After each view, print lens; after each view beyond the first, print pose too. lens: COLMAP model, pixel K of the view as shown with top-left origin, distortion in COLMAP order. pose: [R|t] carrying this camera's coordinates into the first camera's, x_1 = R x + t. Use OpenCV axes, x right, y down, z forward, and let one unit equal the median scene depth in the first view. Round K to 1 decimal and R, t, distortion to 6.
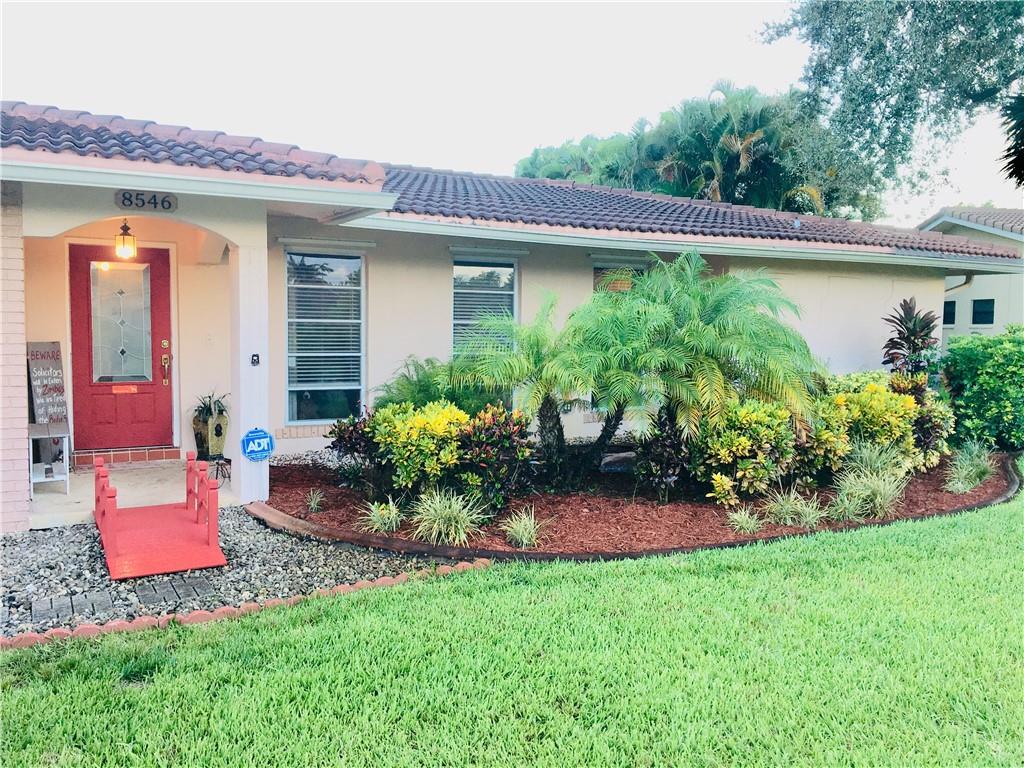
lens RADIAL K [[866.5, 0, 519.1], [0, 866.5, 378.6], [0, 0, 1]] dist [0.050645, -0.033585]
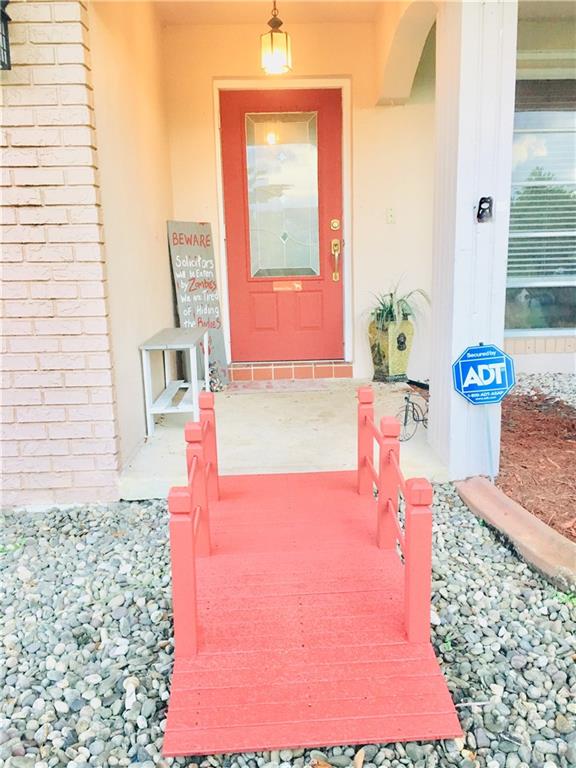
lens RADIAL K [[649.9, 0, 291.0], [0, 649.9, 383.1], [0, 0, 1]] dist [0.050645, -0.033585]
pose [[0.889782, 0.054151, -0.453163, -0.195832], [0.003766, 0.992031, 0.125939, 0.026892], [0.456371, -0.113764, 0.882487, 0.519787]]
